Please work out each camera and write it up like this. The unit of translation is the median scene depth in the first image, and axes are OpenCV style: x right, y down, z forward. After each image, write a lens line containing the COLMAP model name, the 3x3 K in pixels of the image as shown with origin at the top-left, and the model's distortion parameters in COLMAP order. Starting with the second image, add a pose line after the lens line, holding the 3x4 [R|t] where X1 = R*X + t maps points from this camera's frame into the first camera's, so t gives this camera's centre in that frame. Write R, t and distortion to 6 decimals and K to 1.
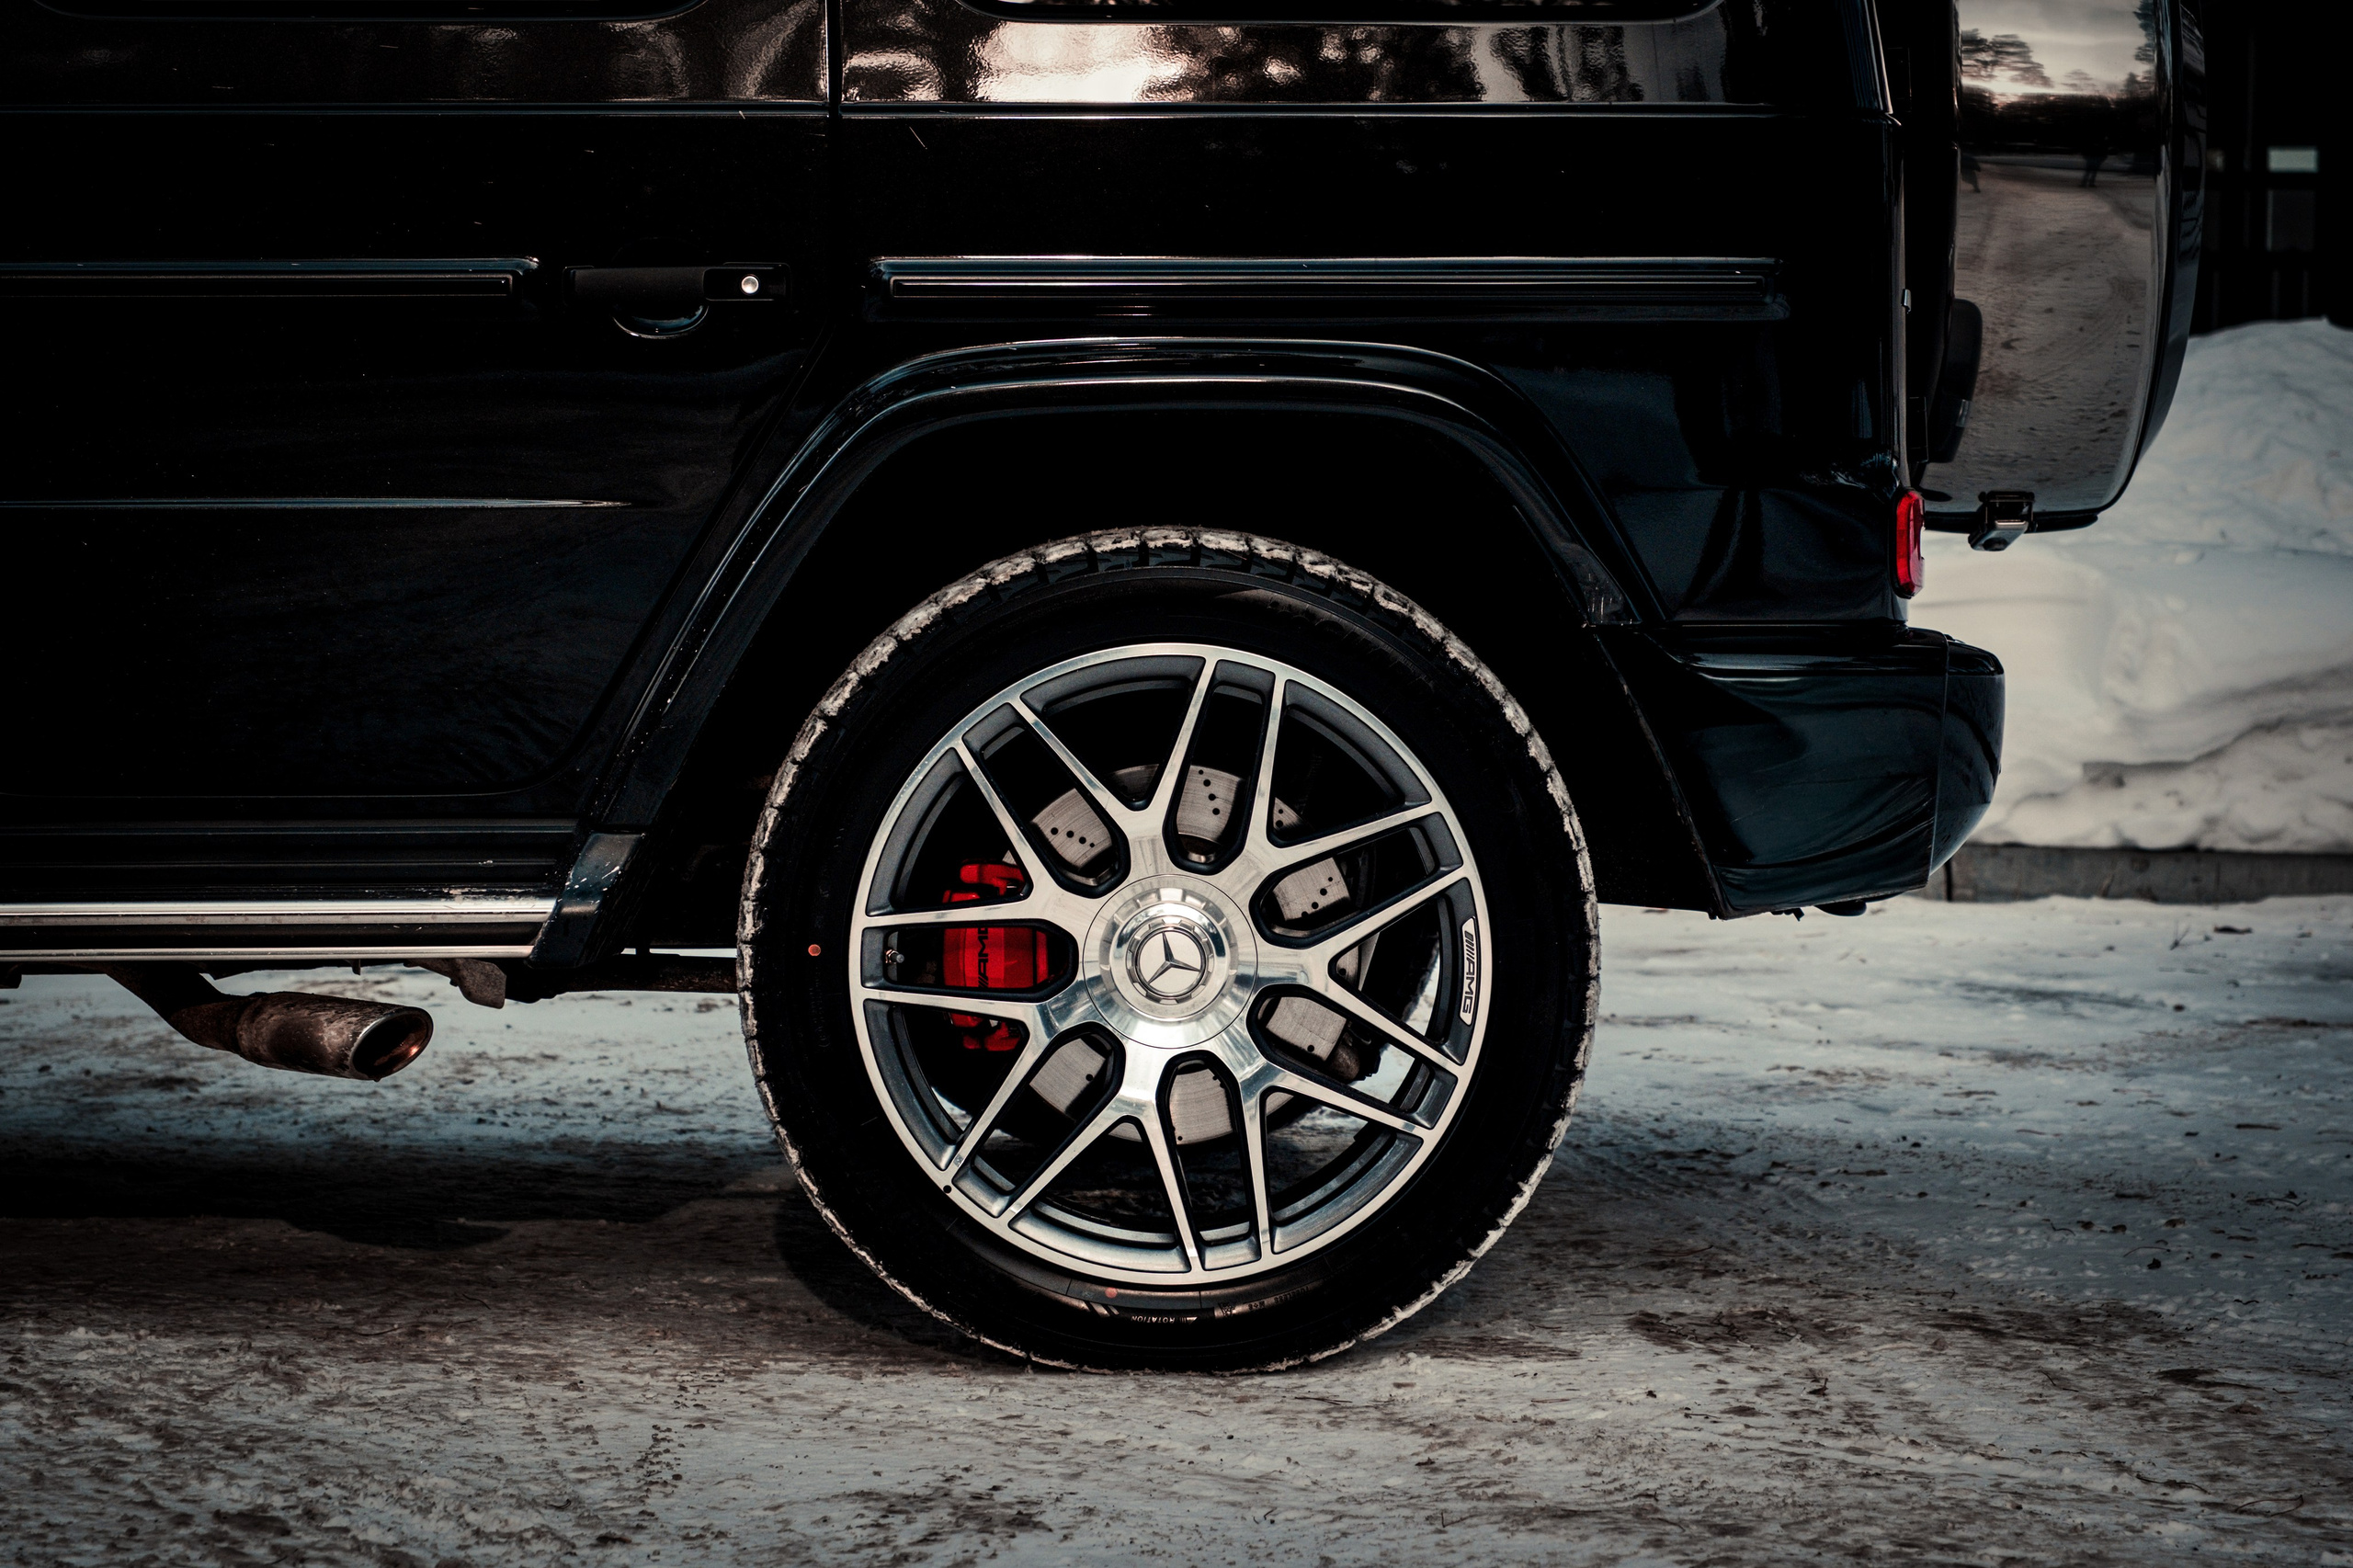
lens RADIAL K [[4667.0, 0, 1176.3], [0, 4667.0, 794.3], [0, 0, 1]] dist [0.049888, 0.000000]
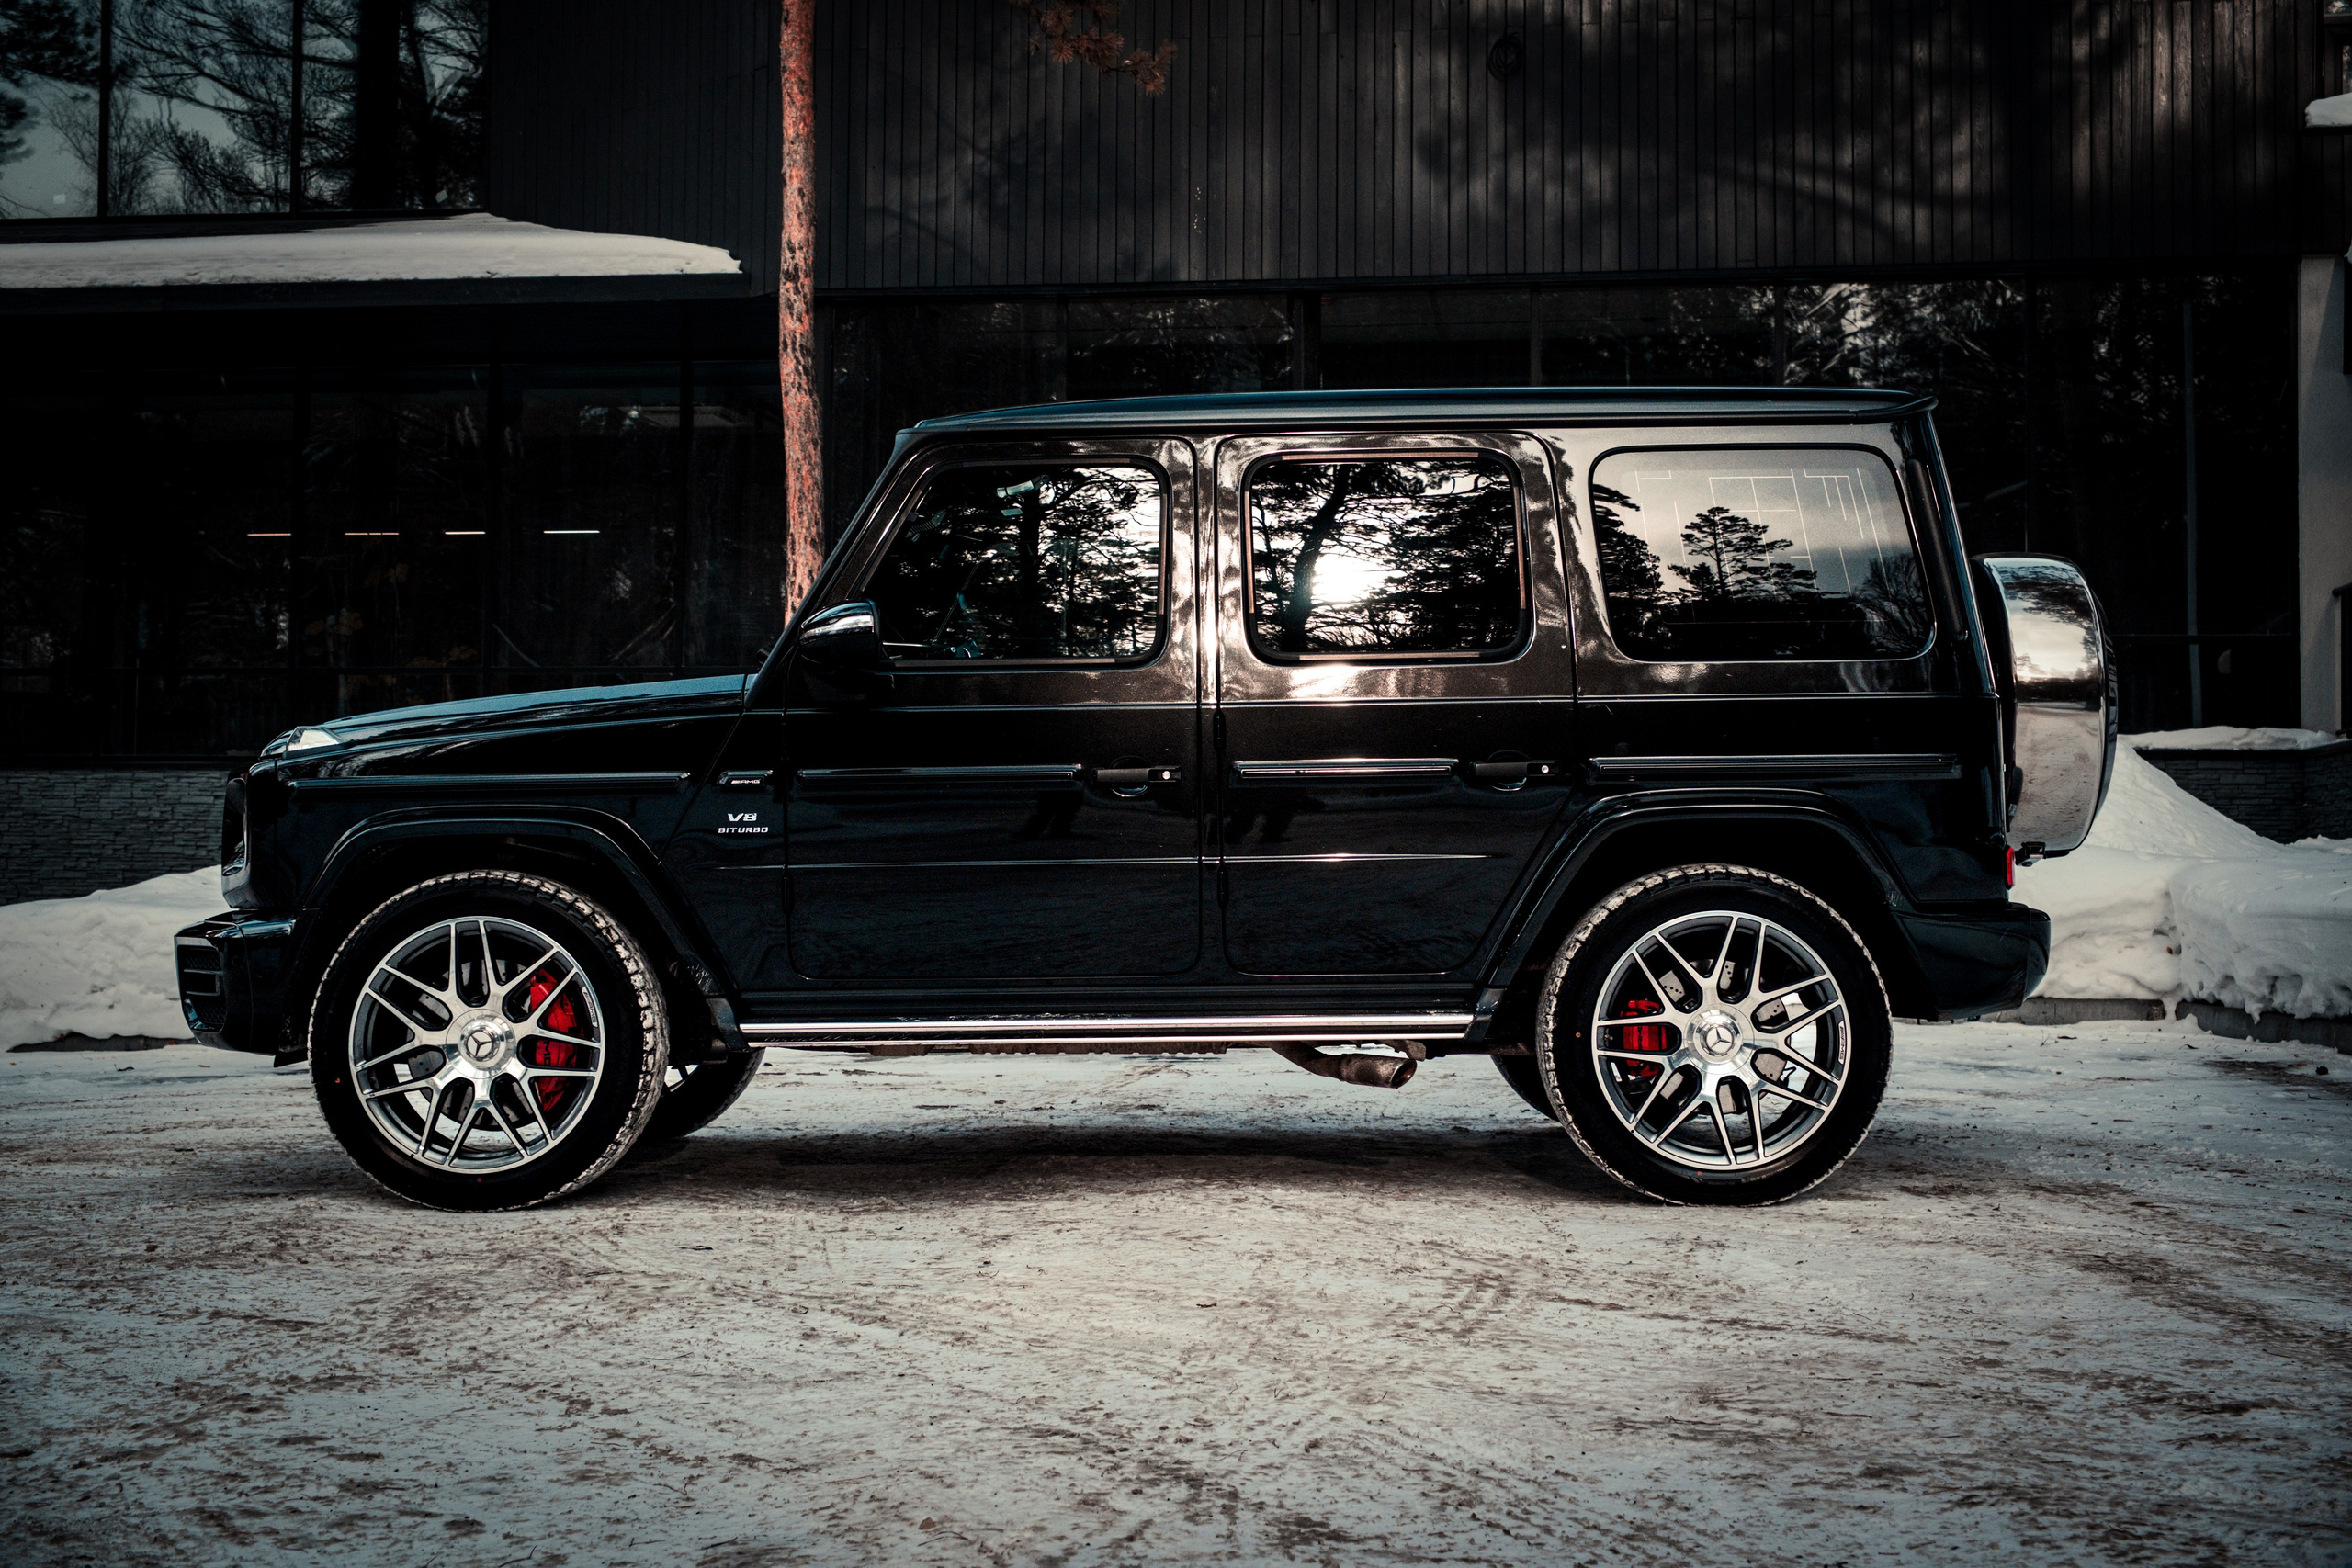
lens RADIAL K [[3024.0, 0, 1168.2], [0, 3024.0, 725.7], [0, 0, 1]] dist [0.035820, 0.000000]
pose [[0.999706, -0.007614, -0.023040, -0.255872], [0.005710, 0.996649, -0.081601, -0.000631], [0.023585, 0.081446, 0.996399, -0.626839]]
